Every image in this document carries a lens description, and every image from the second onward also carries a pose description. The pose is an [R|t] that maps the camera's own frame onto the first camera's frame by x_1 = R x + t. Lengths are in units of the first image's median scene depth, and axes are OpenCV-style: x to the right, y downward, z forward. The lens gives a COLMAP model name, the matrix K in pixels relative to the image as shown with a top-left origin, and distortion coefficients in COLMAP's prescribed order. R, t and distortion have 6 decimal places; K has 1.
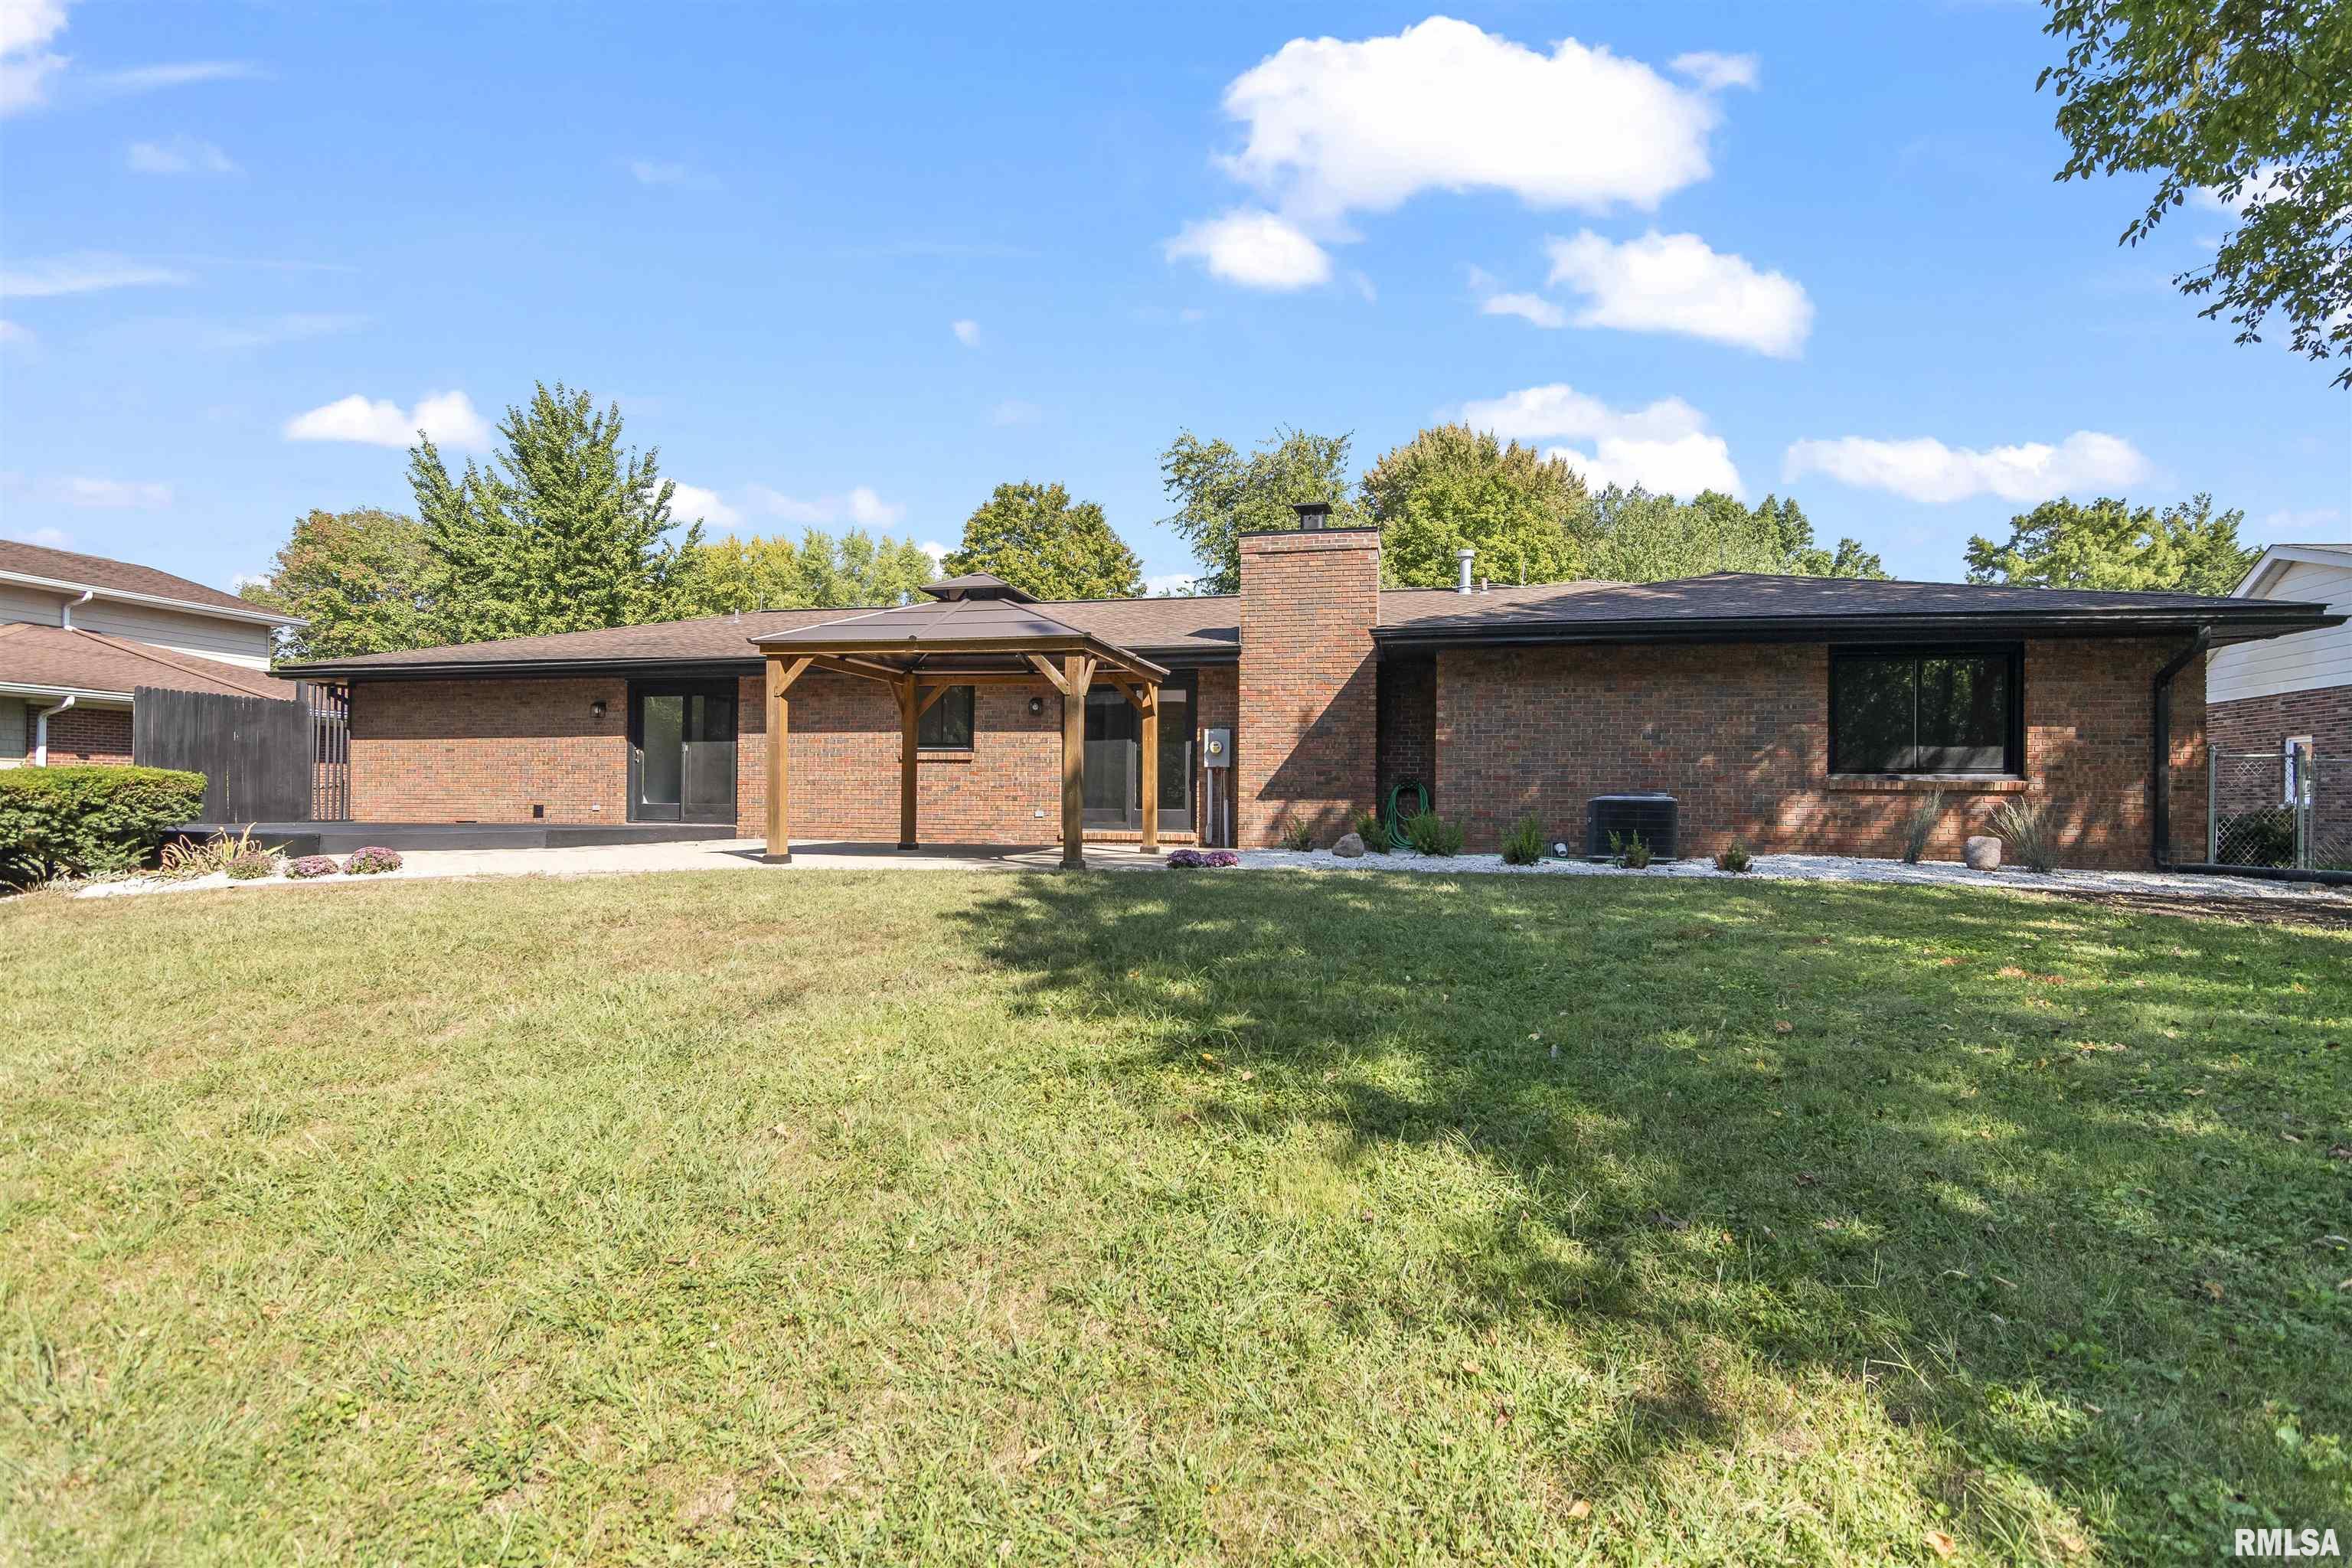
lens RADIAL K [[1132.1, 0, 1173.8], [0, 1132.1, 796.2], [0, 0, 1]] dist [-0.005596, -0.001792]
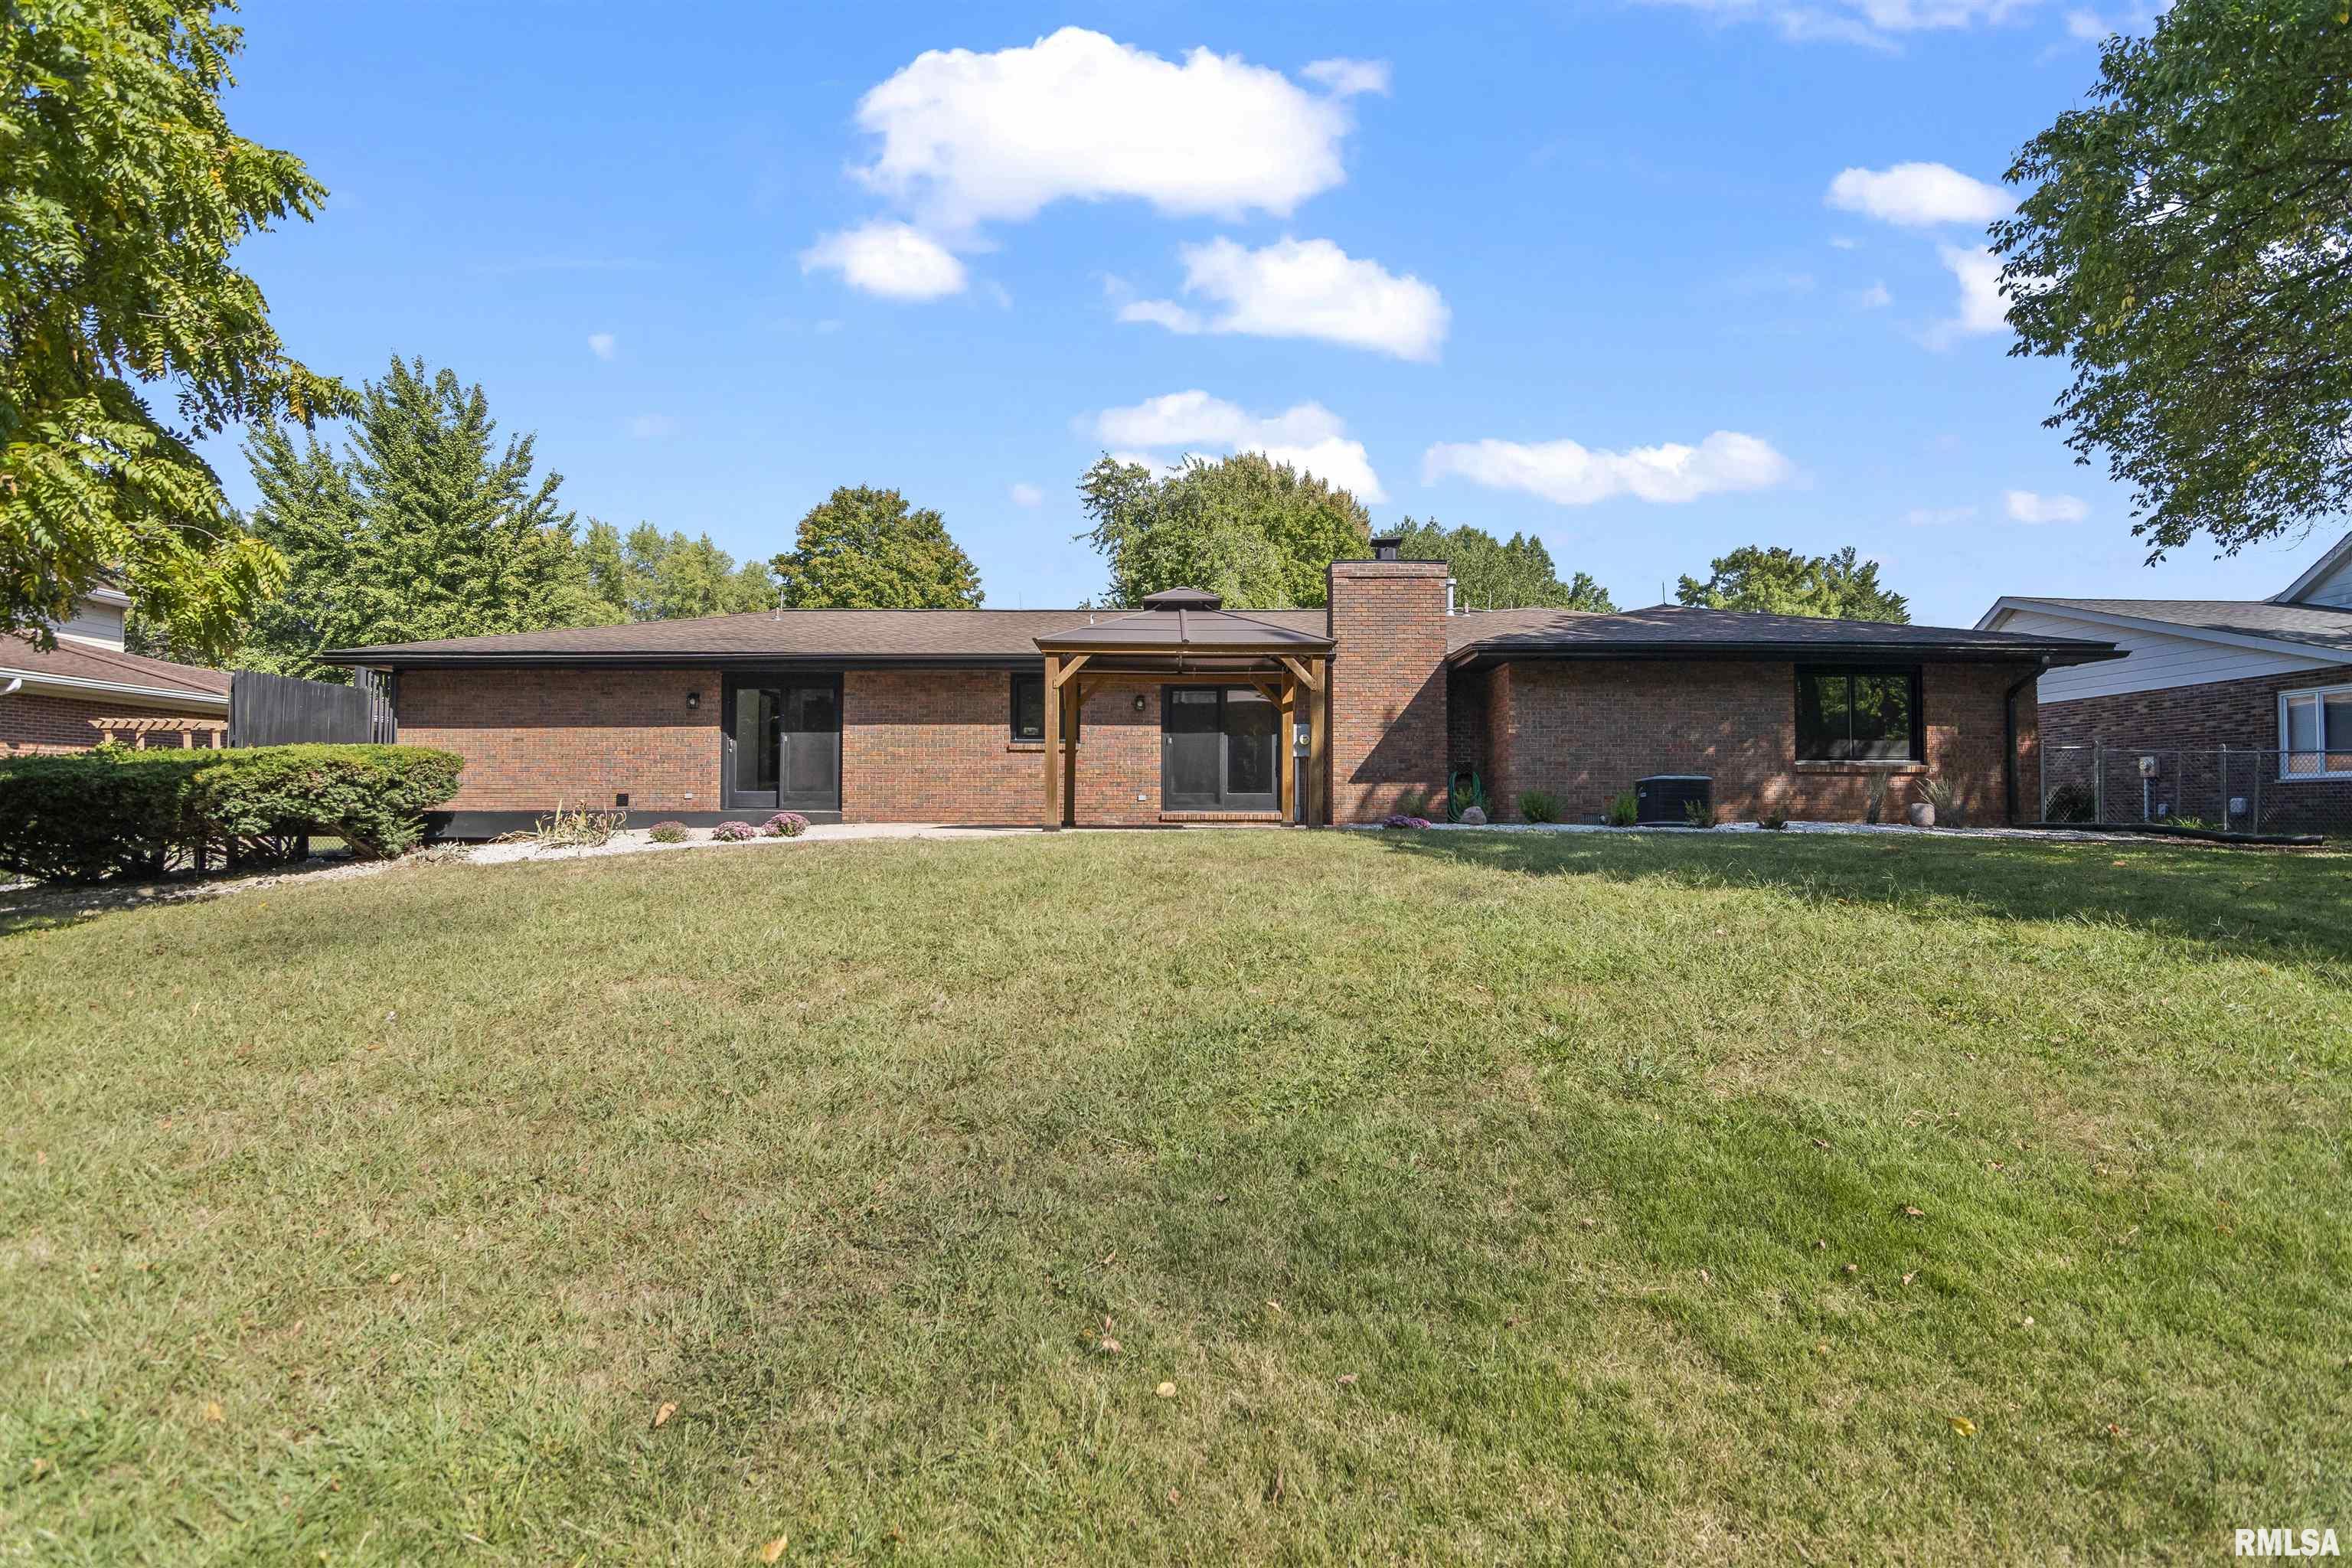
lens RADIAL K [[1118.8, 0, 1176.0], [0, 1118.8, 784.0], [0, 0, 1]] dist [-0.007246, -0.000952]
pose [[0.976672, -0.001306, 0.214731, -0.153183], [0.005080, 0.999842, -0.017024, 0.009916], [-0.214675, 0.017717, 0.976525, -0.048561]]
